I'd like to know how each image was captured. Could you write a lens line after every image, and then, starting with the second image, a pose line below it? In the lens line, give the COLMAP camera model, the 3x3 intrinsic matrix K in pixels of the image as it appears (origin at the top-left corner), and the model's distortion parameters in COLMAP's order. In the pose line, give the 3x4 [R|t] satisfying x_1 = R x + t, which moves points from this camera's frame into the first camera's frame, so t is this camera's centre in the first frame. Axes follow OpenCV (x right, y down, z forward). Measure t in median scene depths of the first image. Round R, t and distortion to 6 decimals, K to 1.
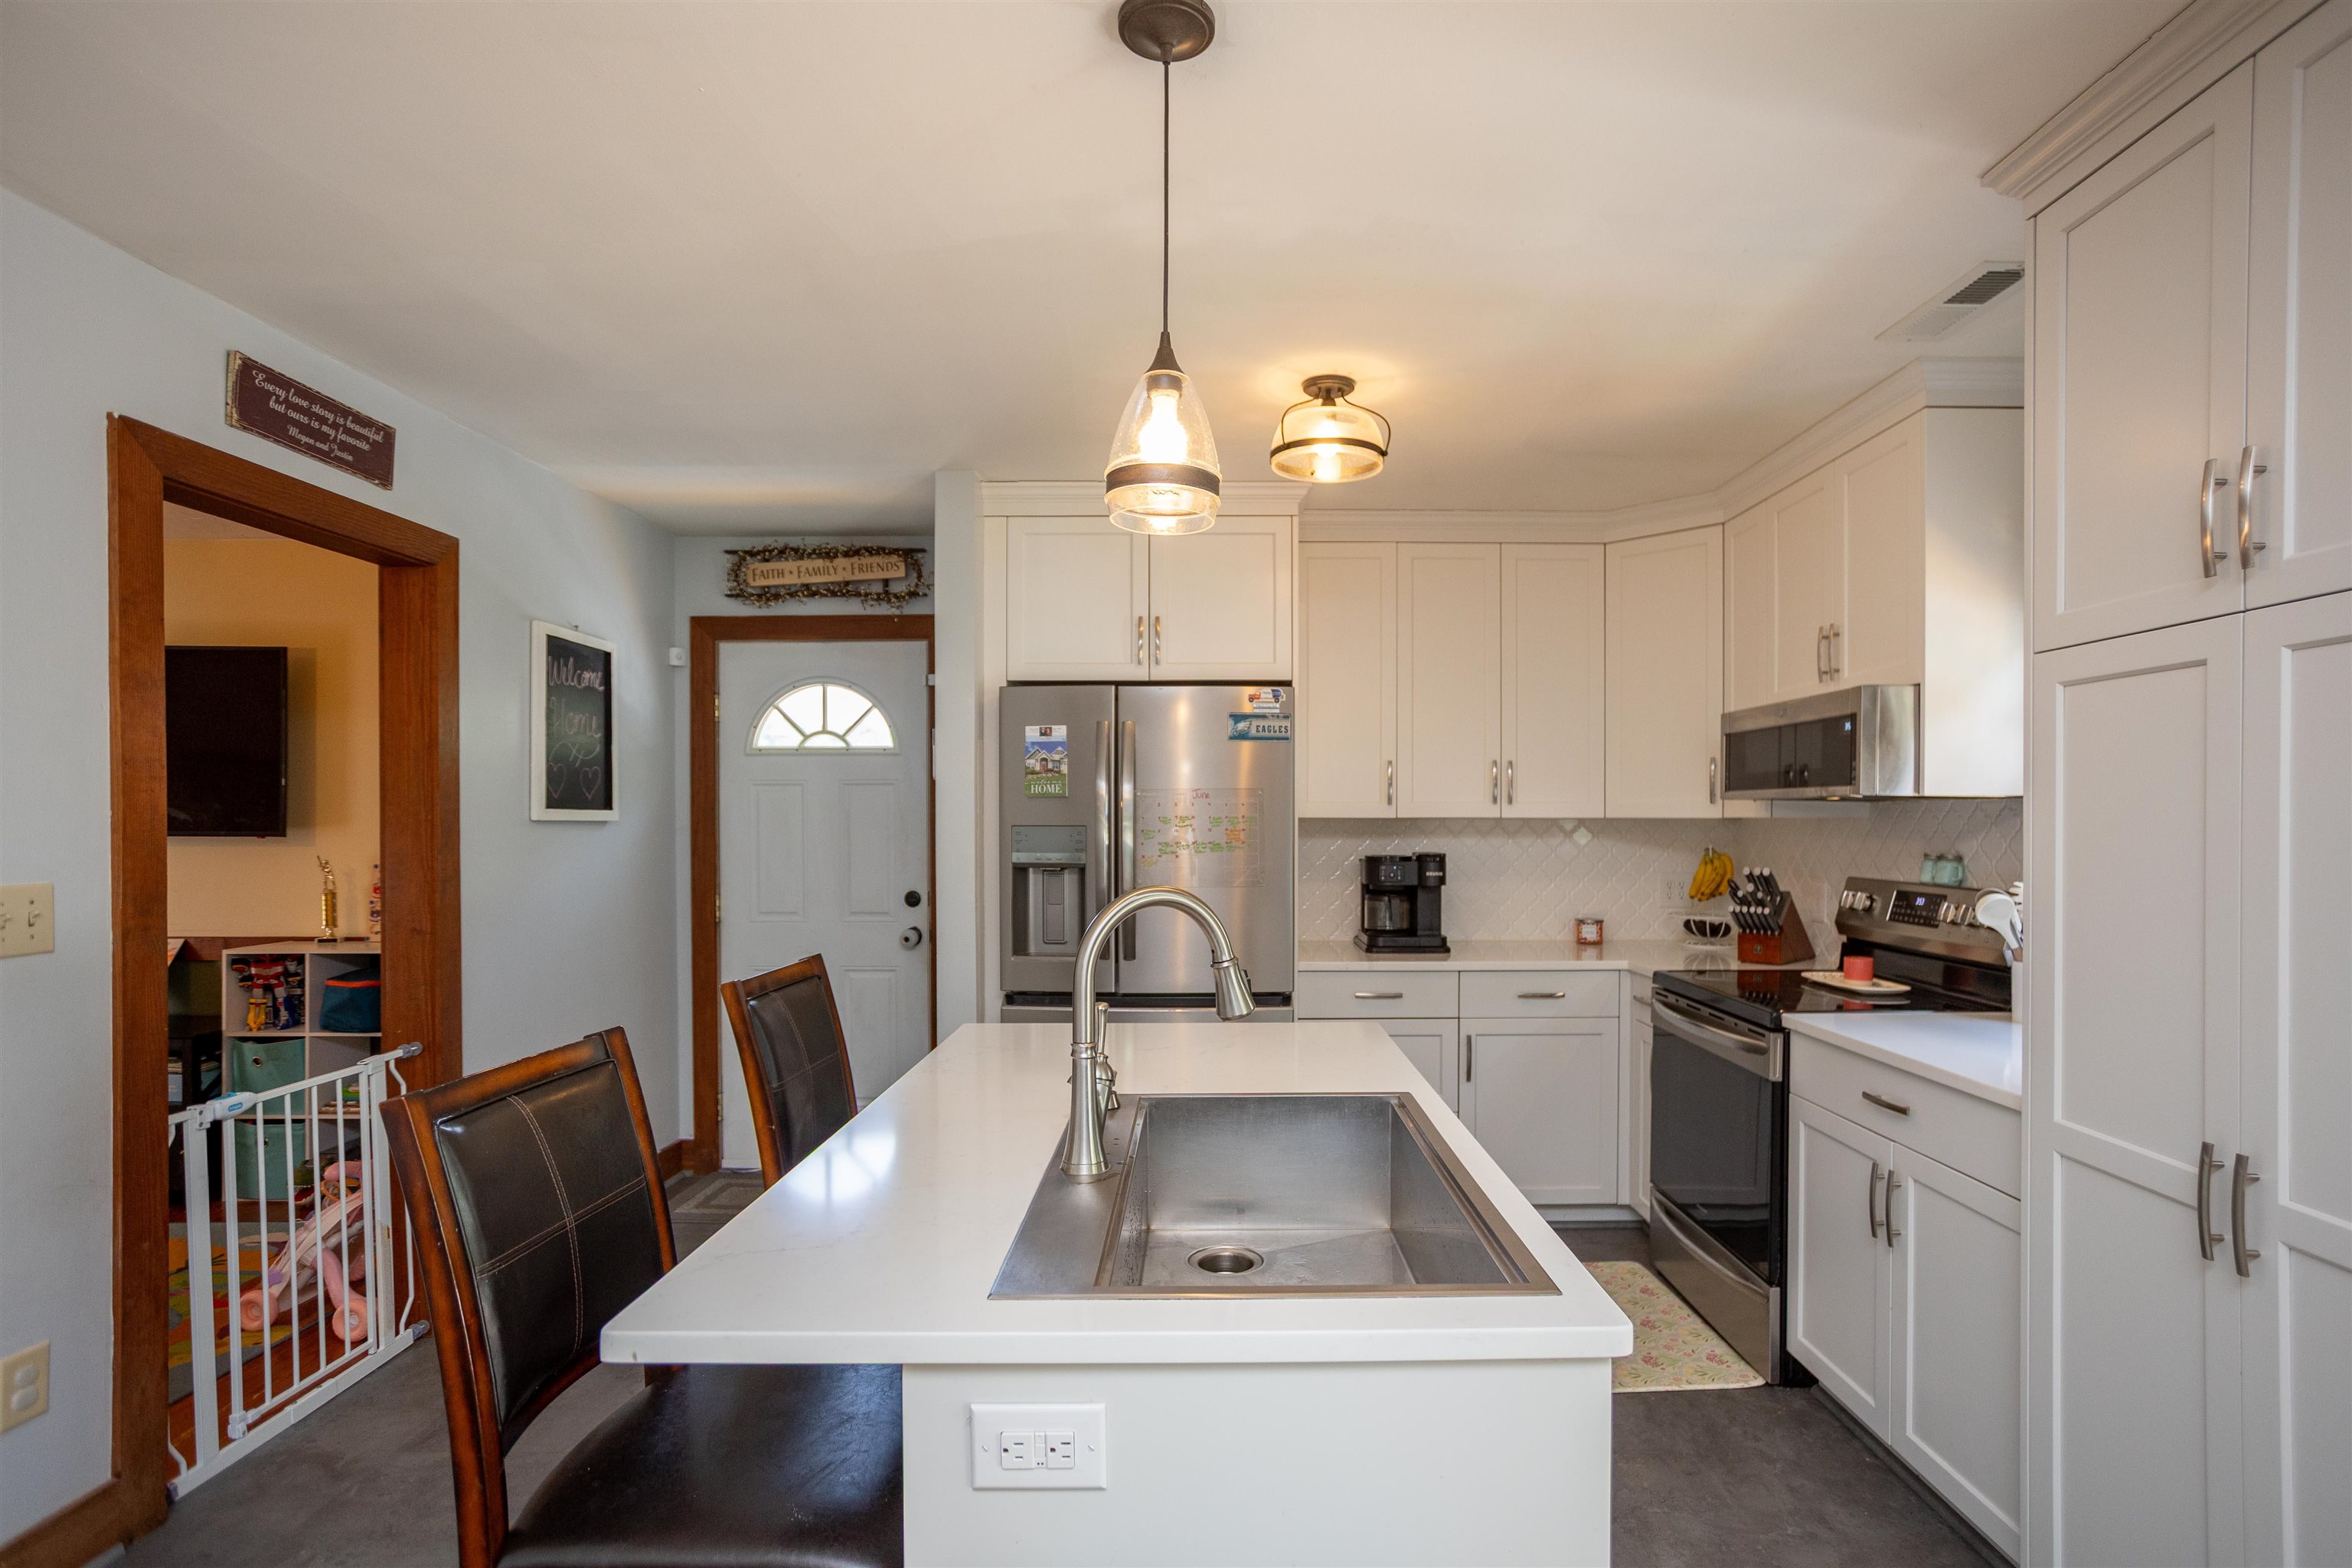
lens RADIAL K [[1149.6, 0, 1209.6], [0, 1149.6, 835.1], [0, 0, 1]] dist [-0.020022, 0.016374]
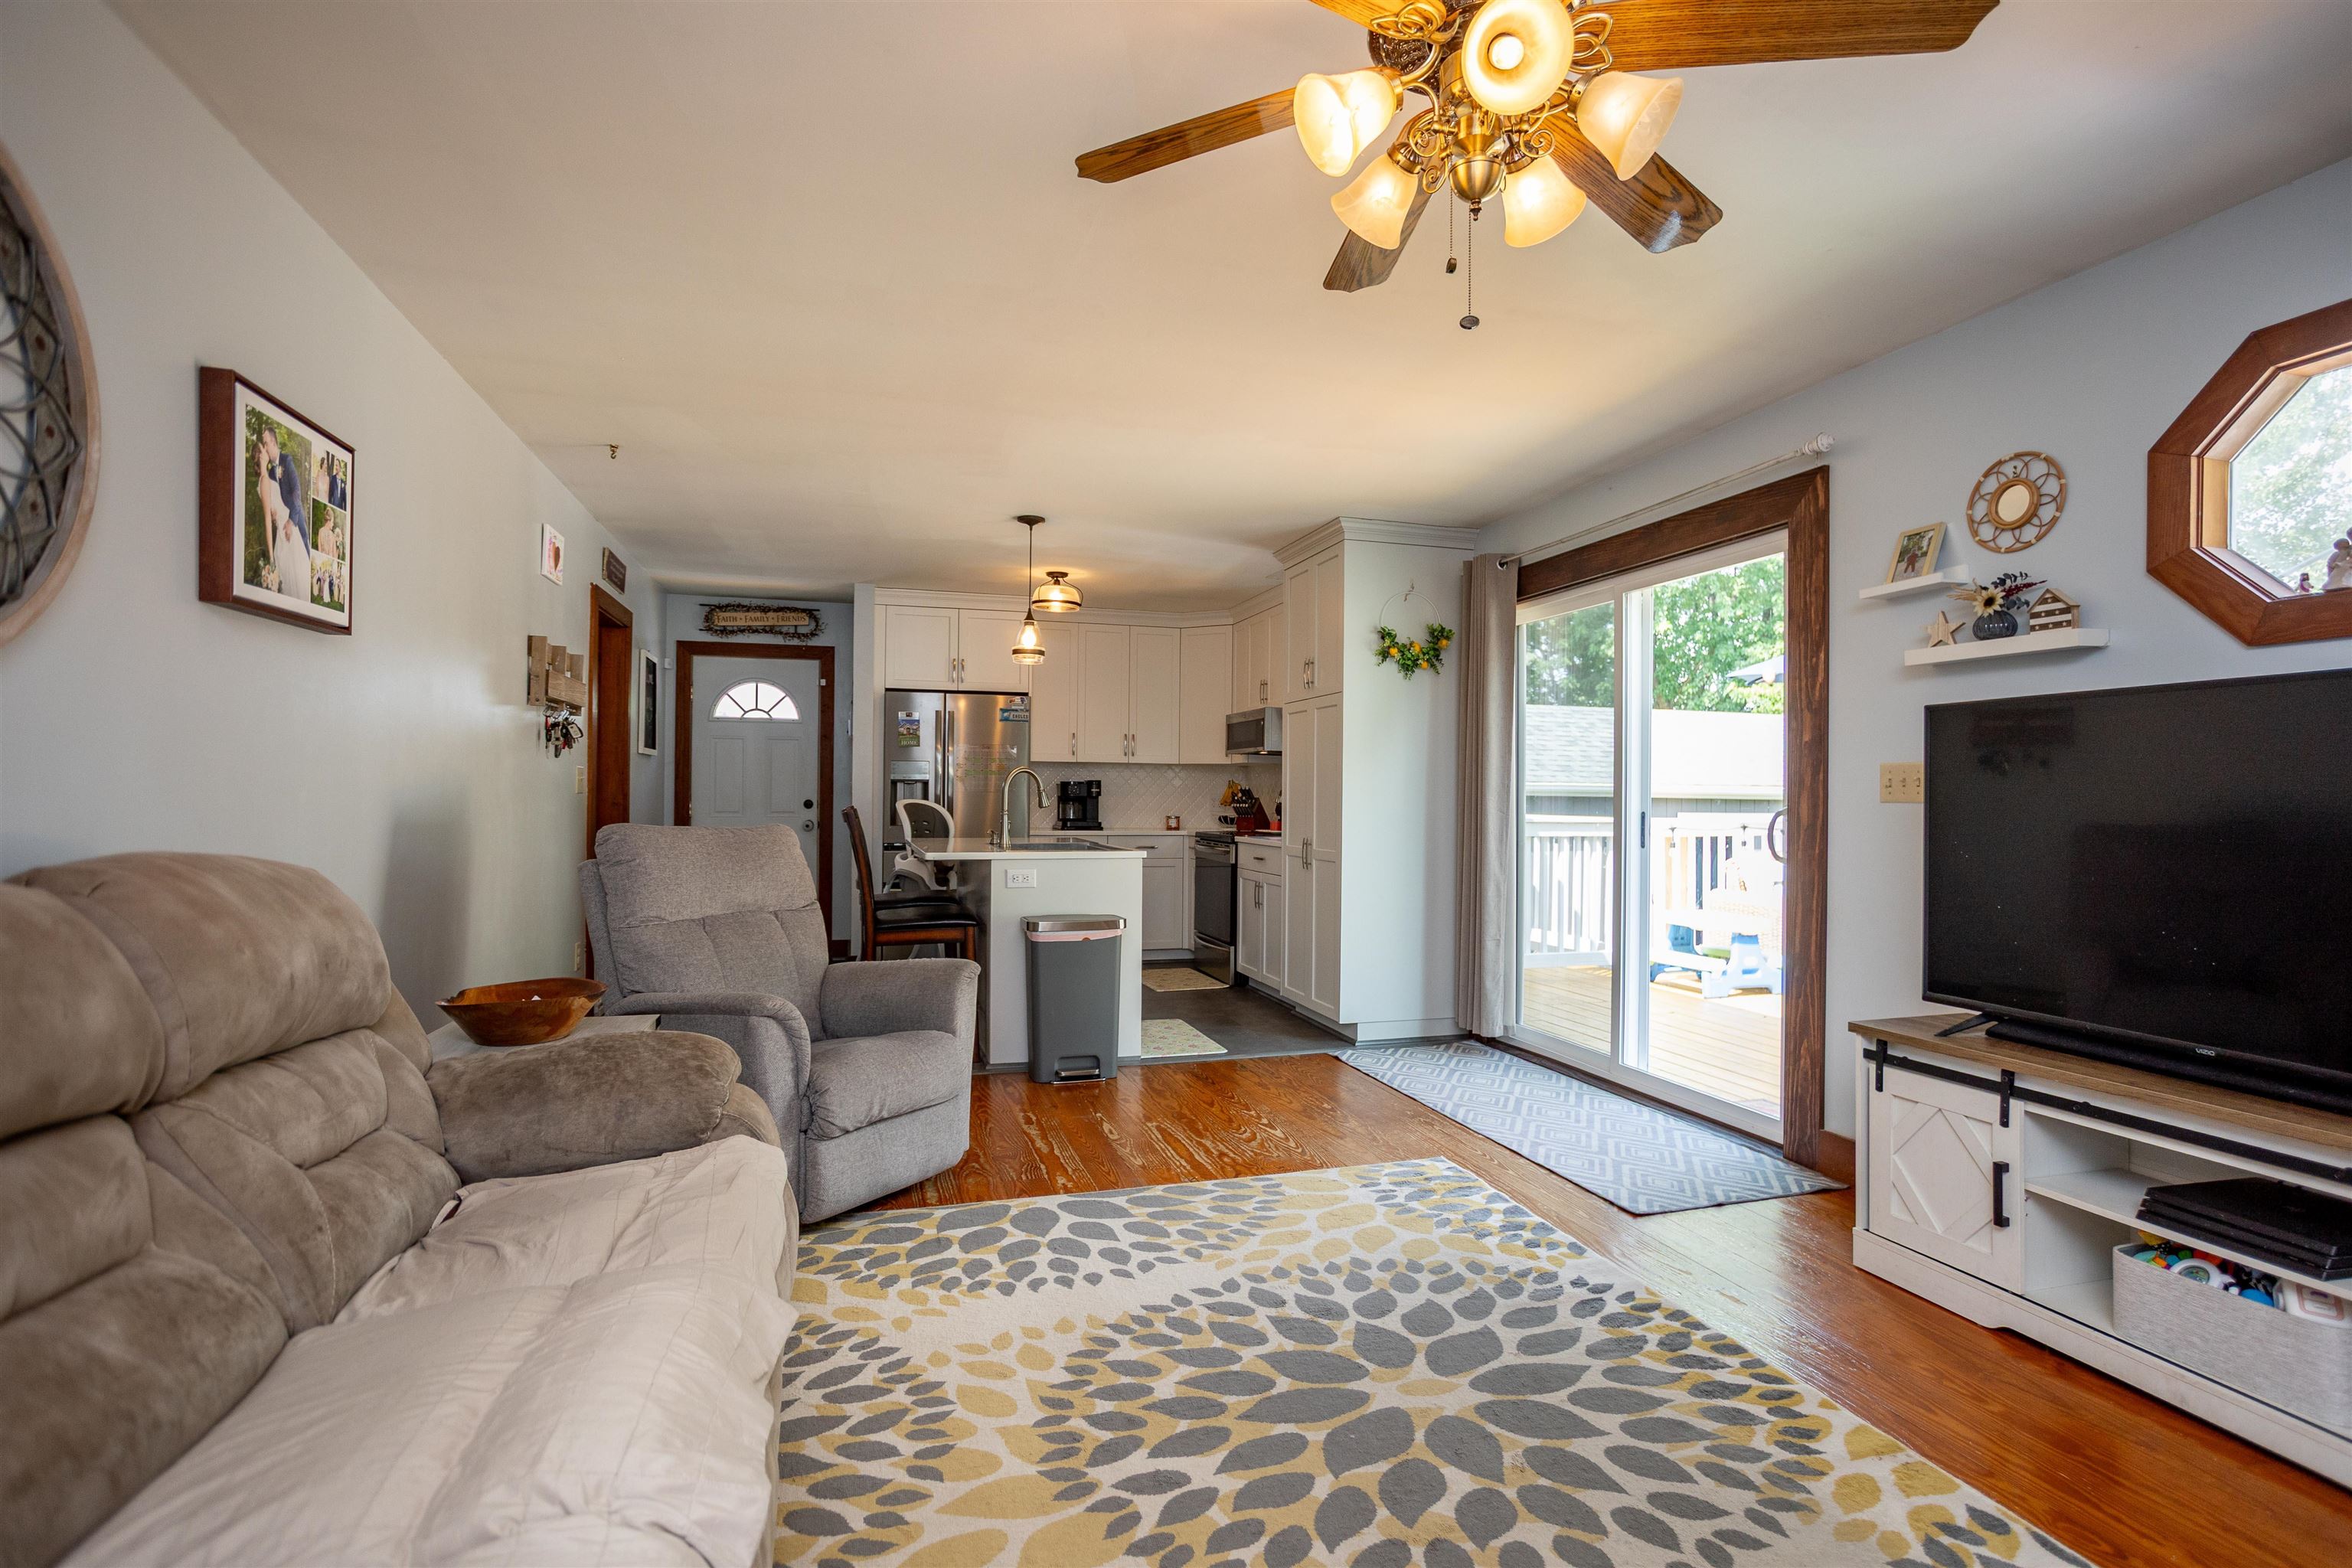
lens RADIAL K [[1149.6, 0, 1178.1], [0, 1149.6, 788.8], [0, 0, 1]] dist [-0.020022, 0.016374]
pose [[0.961719, 0.010430, 0.273839, -0.207951], [-0.005408, 0.999803, -0.019088, 0.067116], [-0.273984, 0.016876, 0.961586, -0.932809]]
